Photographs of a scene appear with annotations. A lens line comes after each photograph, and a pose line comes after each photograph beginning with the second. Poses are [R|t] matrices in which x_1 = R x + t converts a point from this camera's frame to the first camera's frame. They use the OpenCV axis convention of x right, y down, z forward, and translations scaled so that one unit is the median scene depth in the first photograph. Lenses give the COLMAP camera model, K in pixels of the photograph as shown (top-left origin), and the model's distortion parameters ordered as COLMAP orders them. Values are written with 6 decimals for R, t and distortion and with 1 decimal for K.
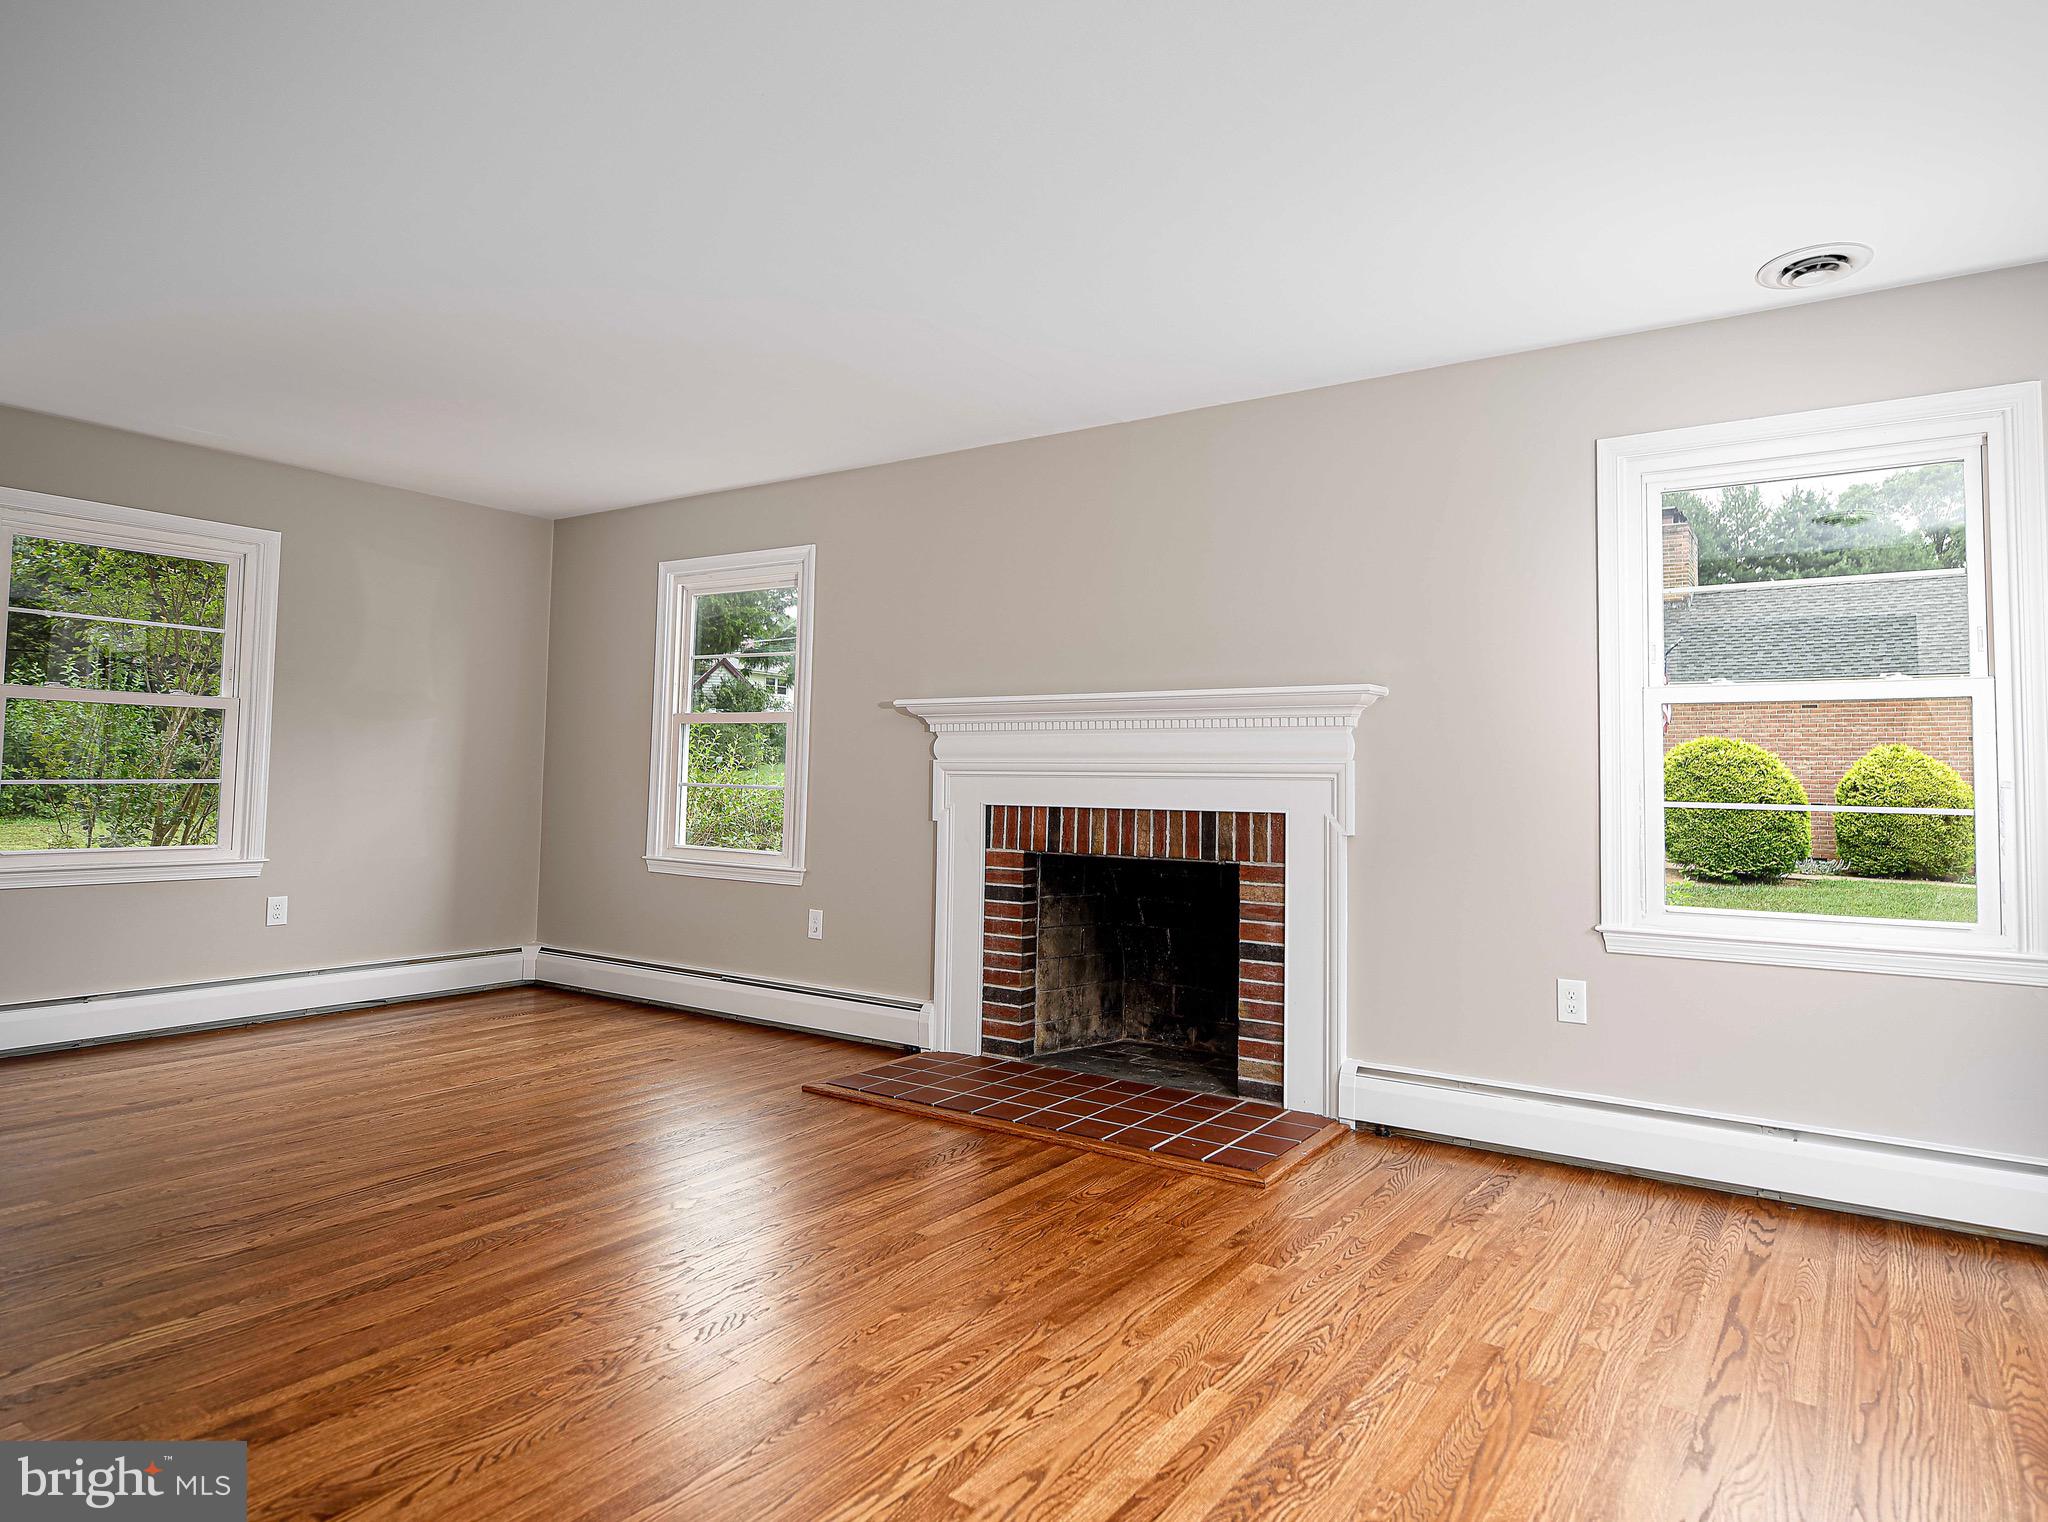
lens RADIAL K [[1144.1, 0, 1030.4], [0, 1144.1, 759.8], [0, 0, 1]] dist [0.001875, 0.001647]
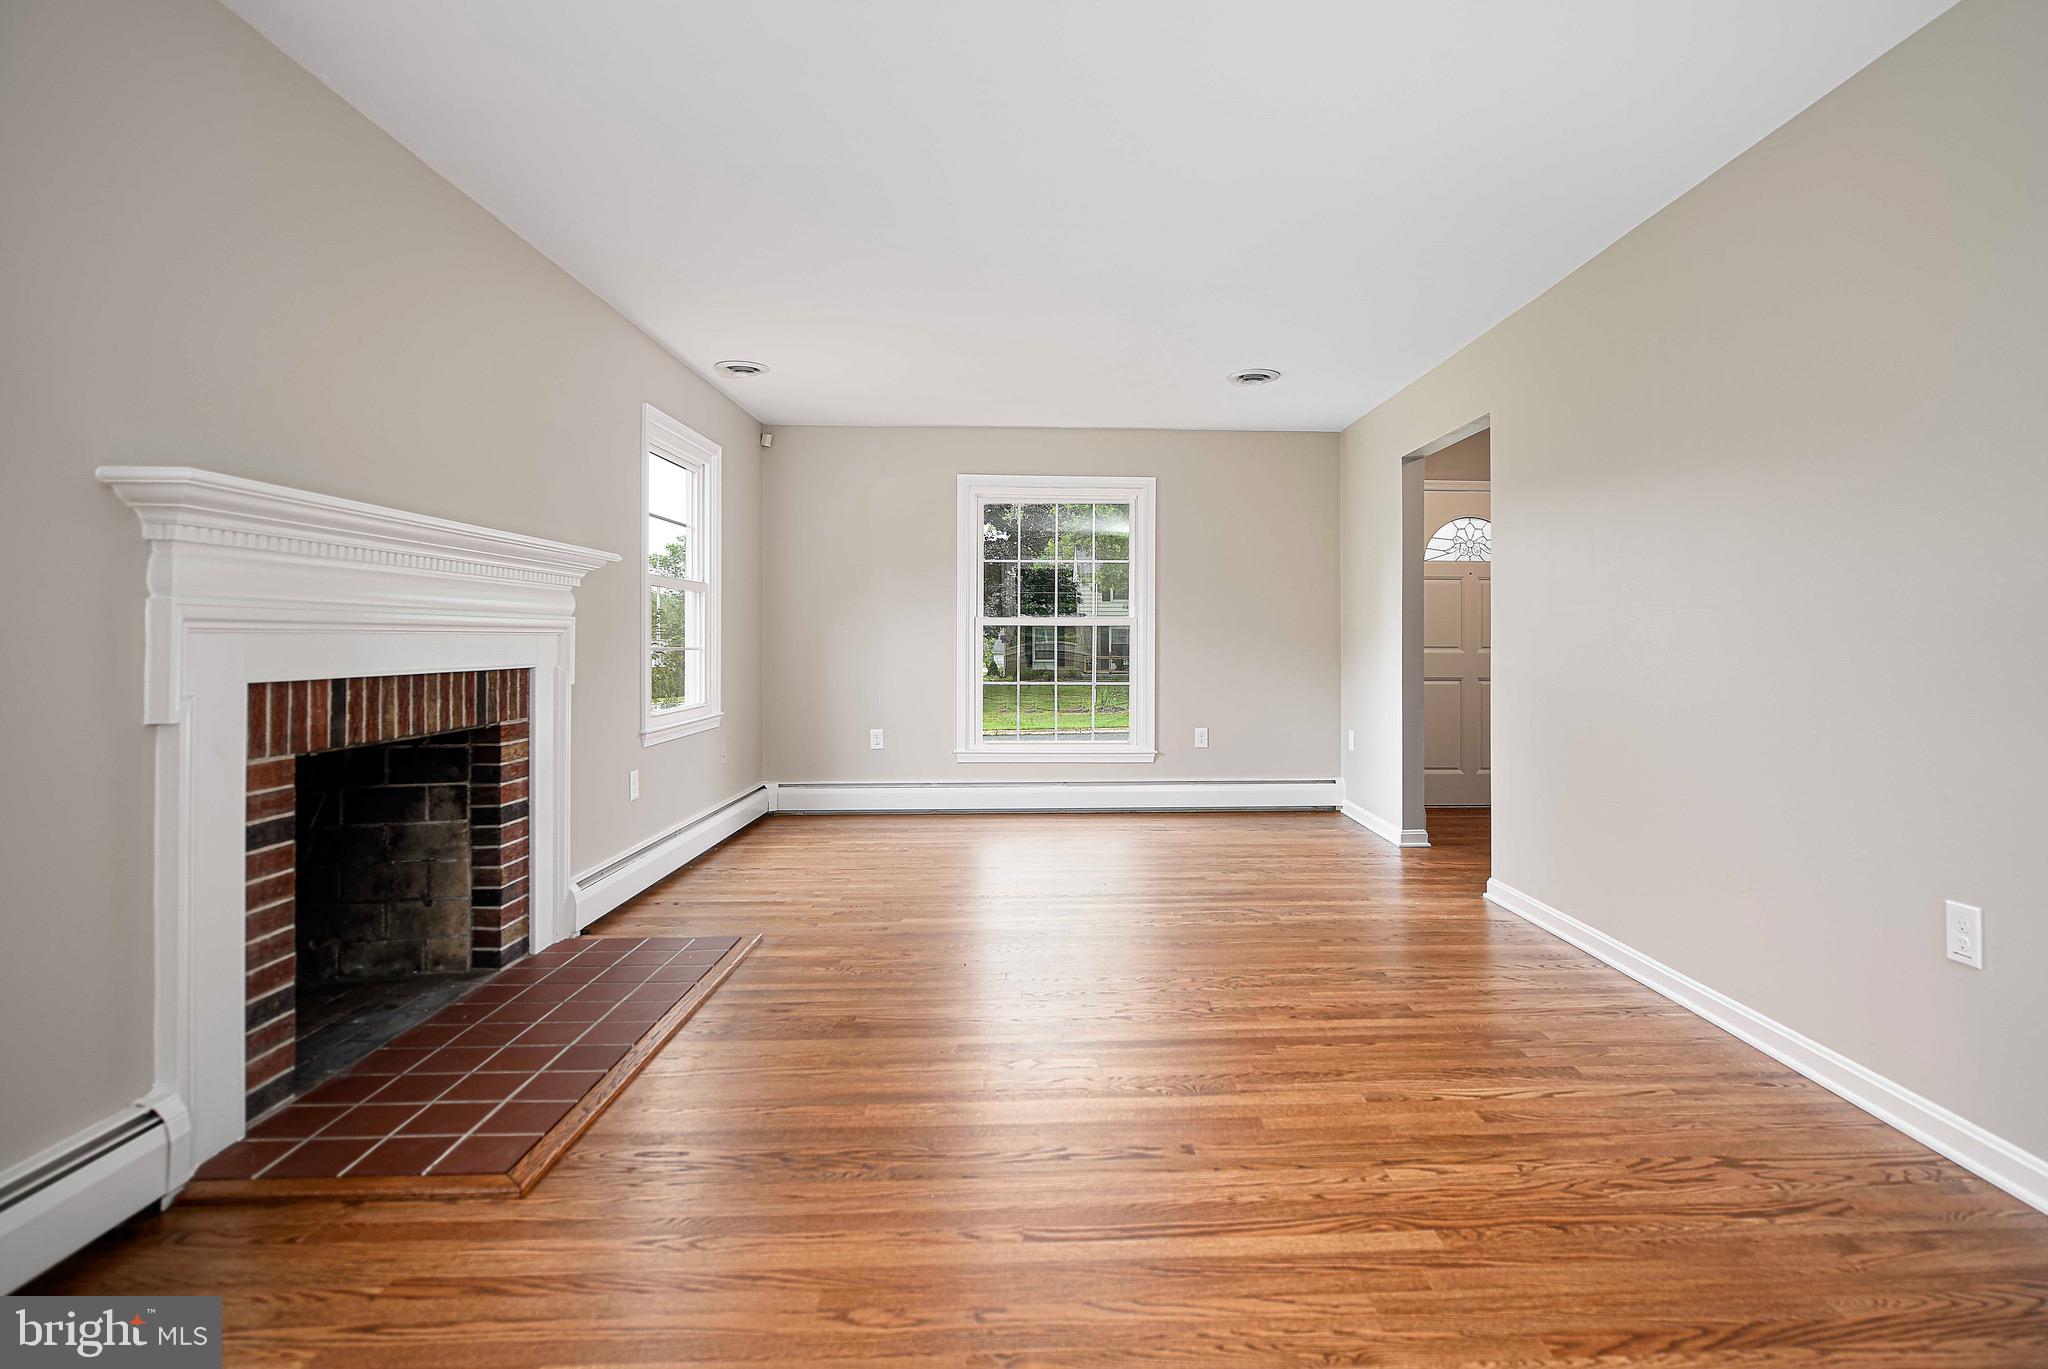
lens RADIAL K [[1164.0, 0, 1028.2], [0, 1164.0, 681.2], [0, 0, 1]] dist [-0.005279, -0.000640]
pose [[-0.580838, -0.042463, 0.812911, -0.792217], [-0.024497, 0.999098, 0.034685, 0.010220], [-0.813650, 0.000232, -0.581355, 1.121639]]
